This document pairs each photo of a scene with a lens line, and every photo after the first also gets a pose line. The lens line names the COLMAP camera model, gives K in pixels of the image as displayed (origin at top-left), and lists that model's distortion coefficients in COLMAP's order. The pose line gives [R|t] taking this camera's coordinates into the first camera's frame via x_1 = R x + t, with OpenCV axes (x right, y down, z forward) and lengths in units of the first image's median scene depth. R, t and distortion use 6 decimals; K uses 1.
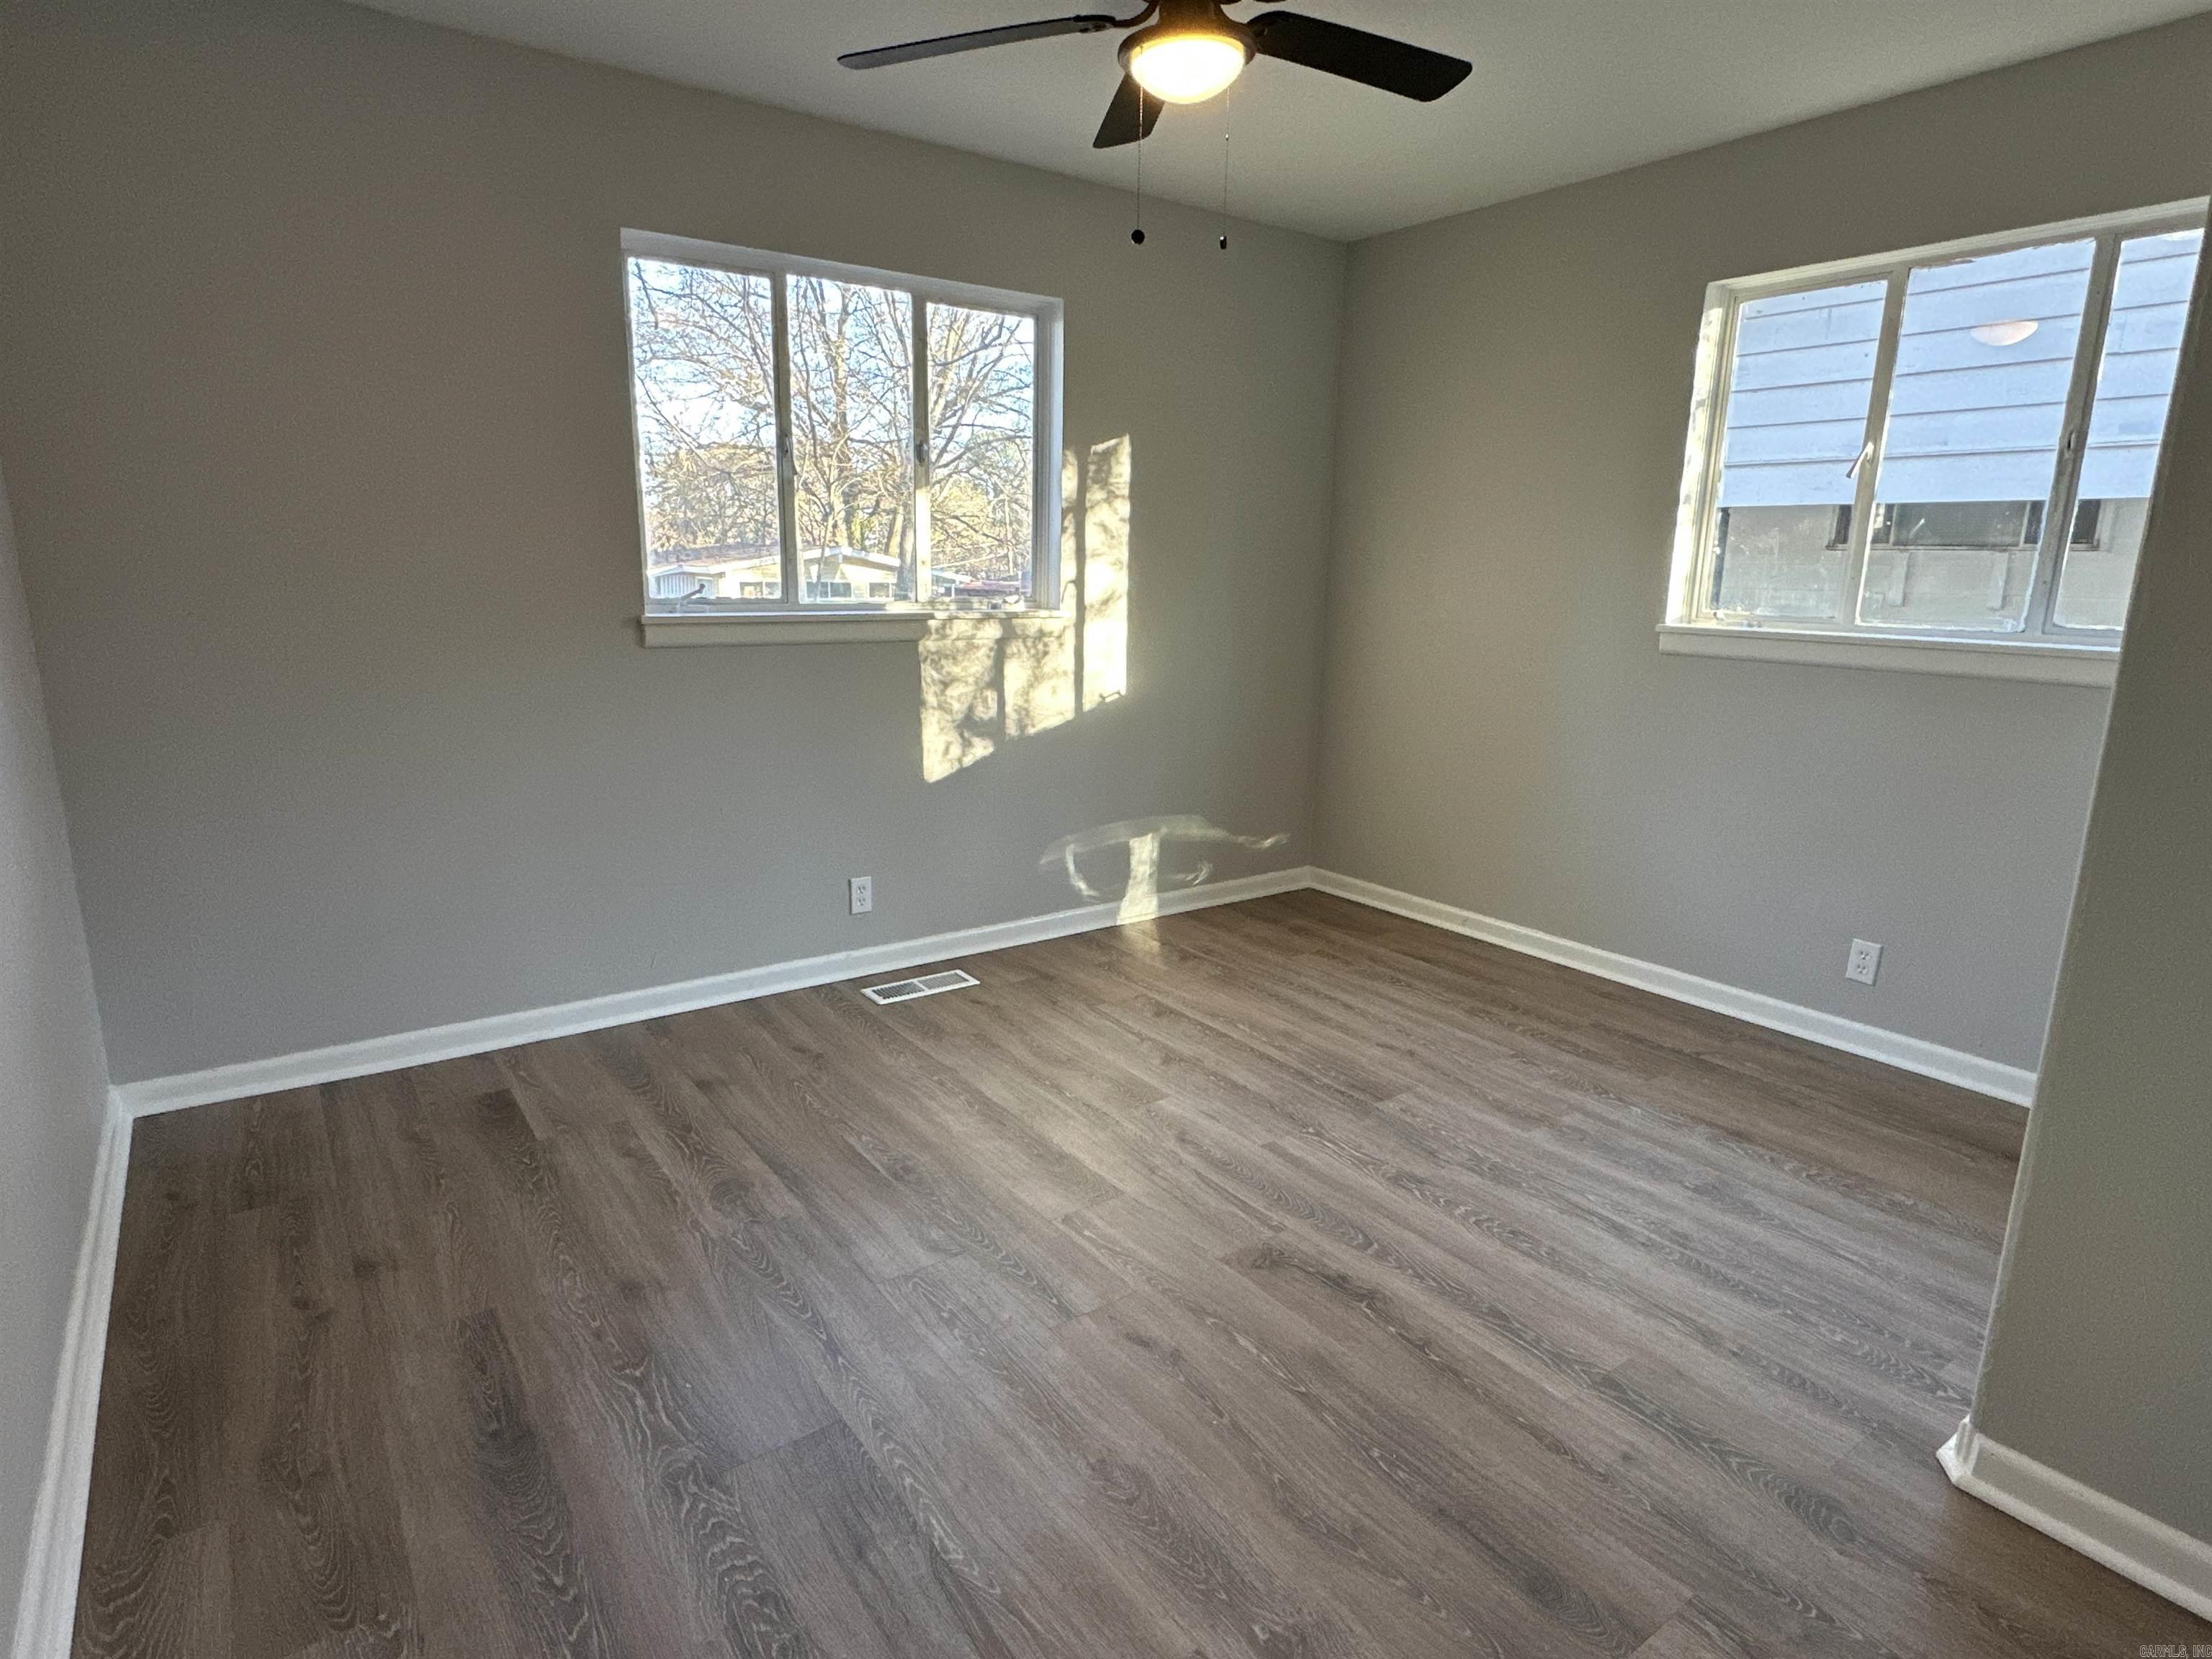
lens RADIAL K [[1197.4, 0, 1104.0], [0, 1197.4, 828.5], [0, 0, 1]] dist [-0.003058, 0.001189]
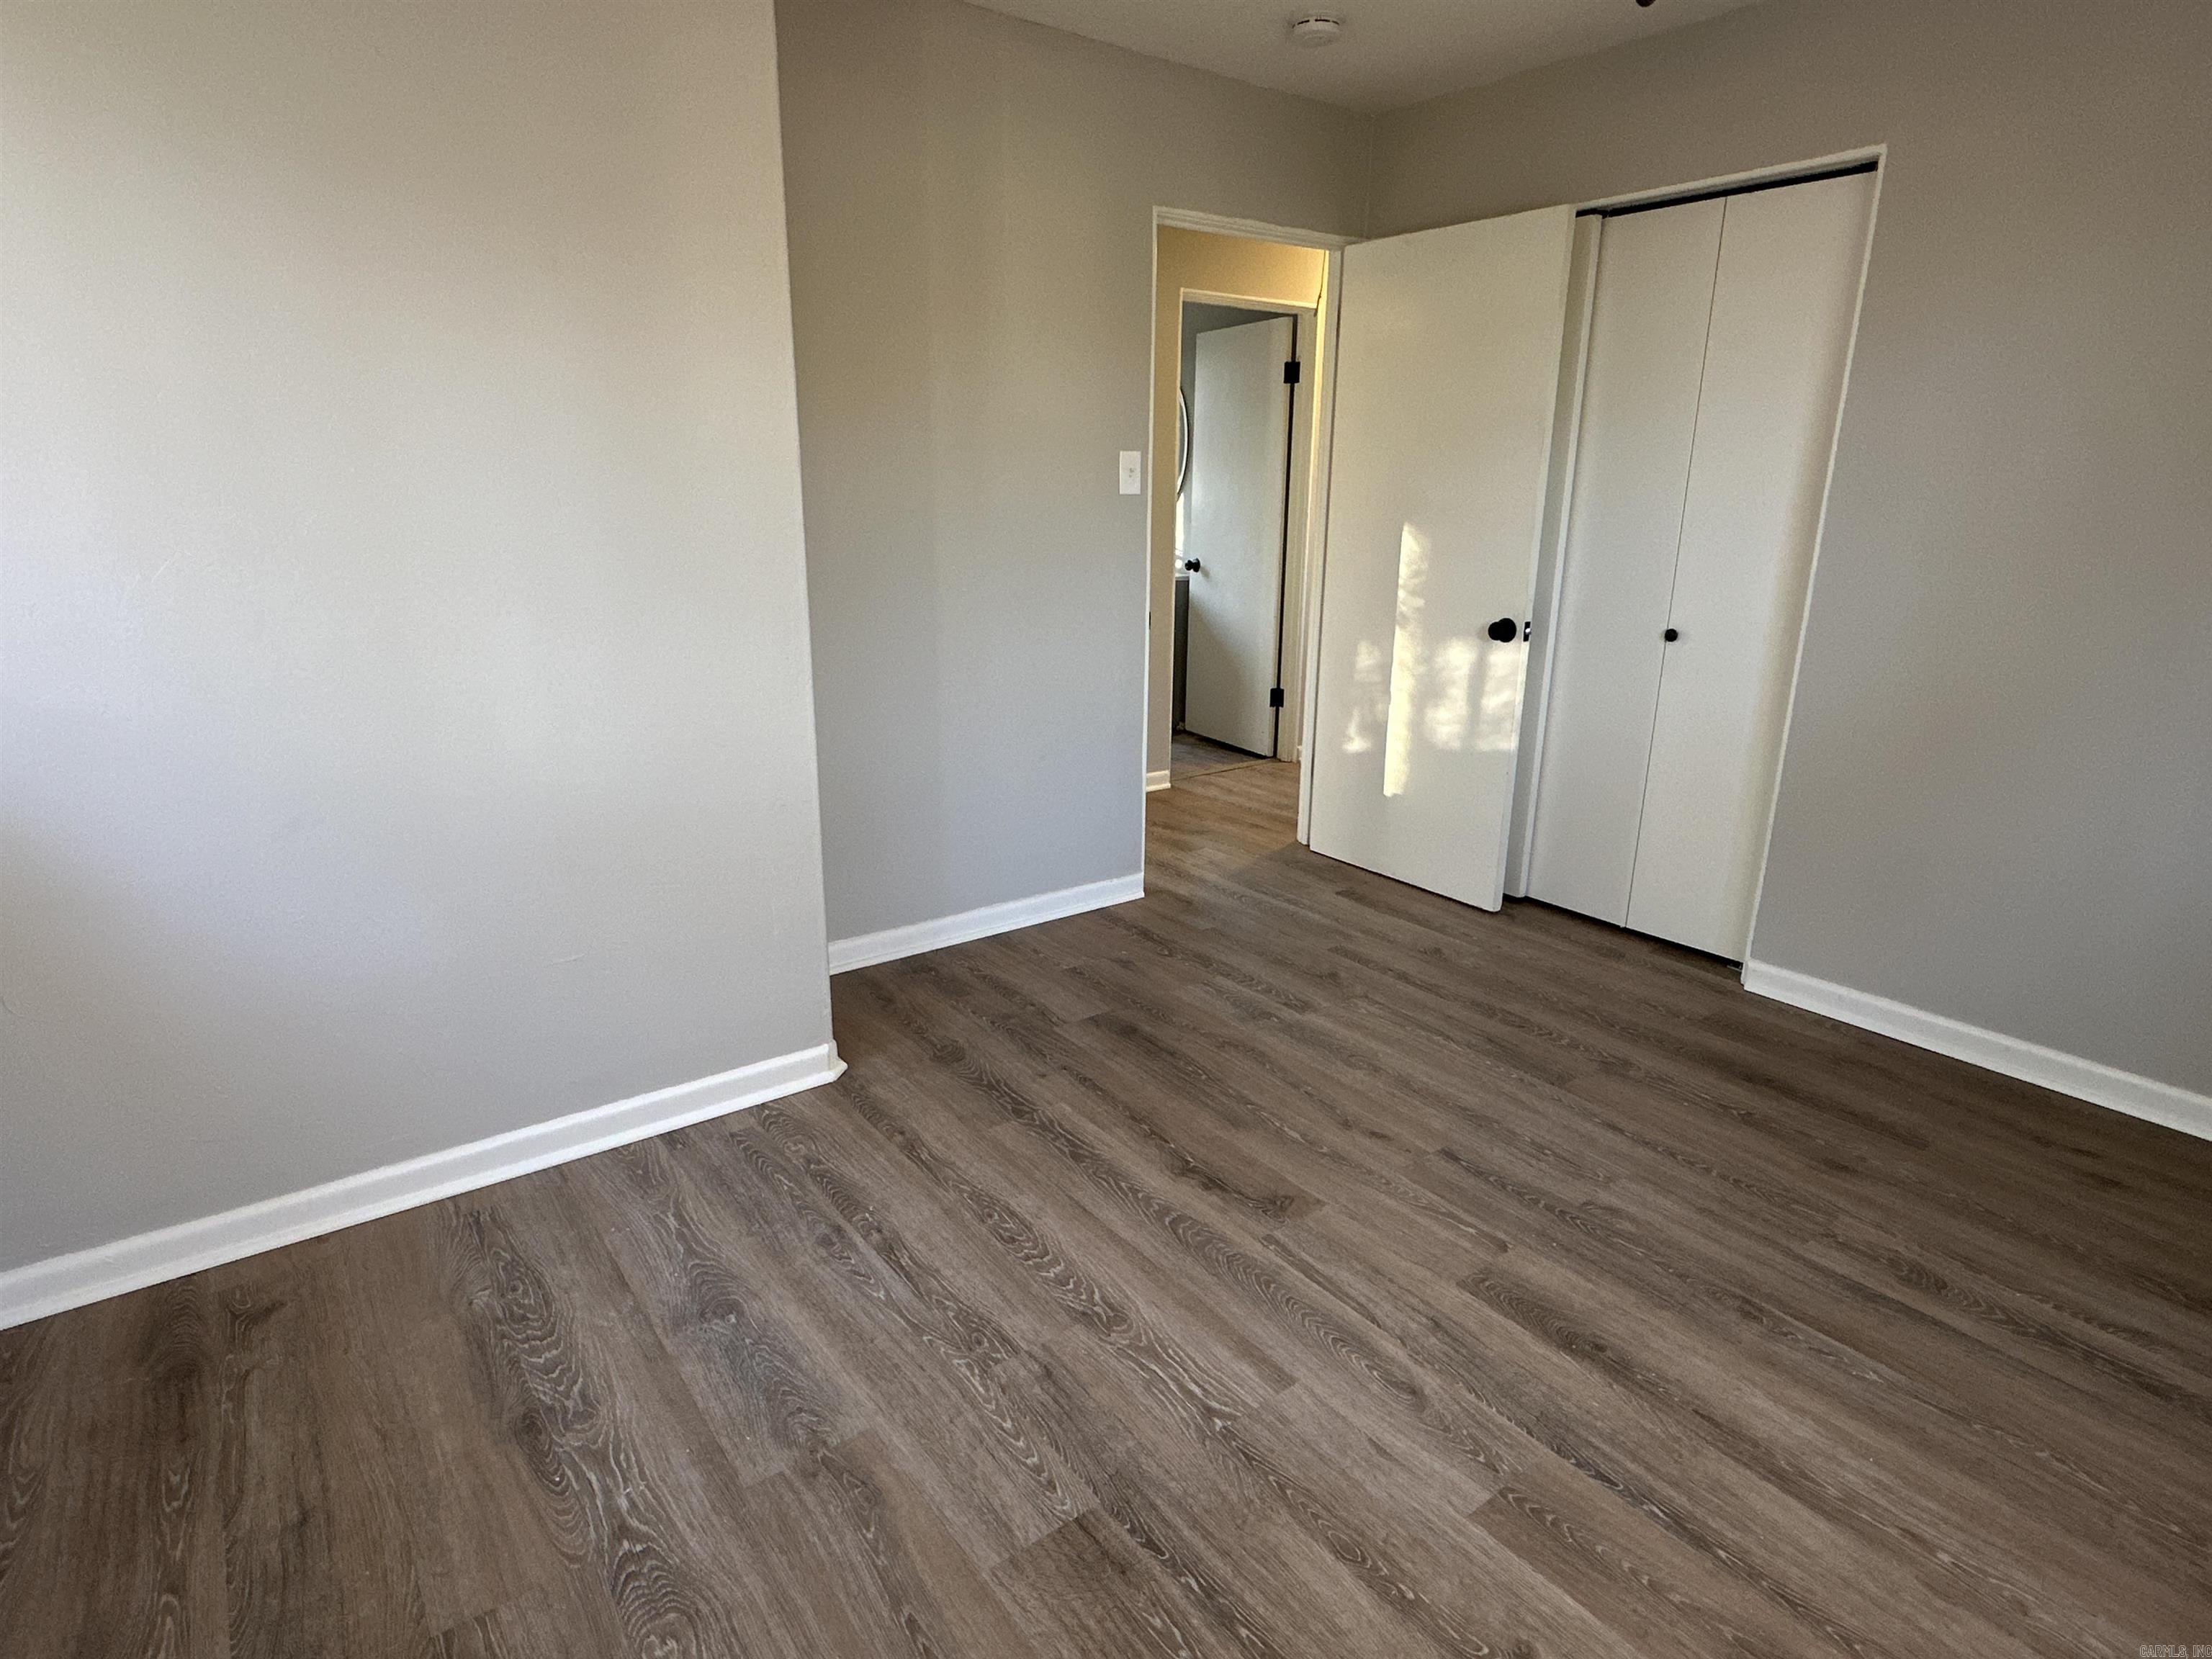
lens RADIAL K [[1197.4, 0, 1104.0], [0, 1197.4, 828.5], [0, 0, 1]] dist [-0.003058, 0.001189]
pose [[-0.999538, -0.018923, -0.023796, 0.296305], [-0.028078, 0.874735, 0.483787, -0.377459], [0.011660, 0.484232, -0.874862, 1.631825]]
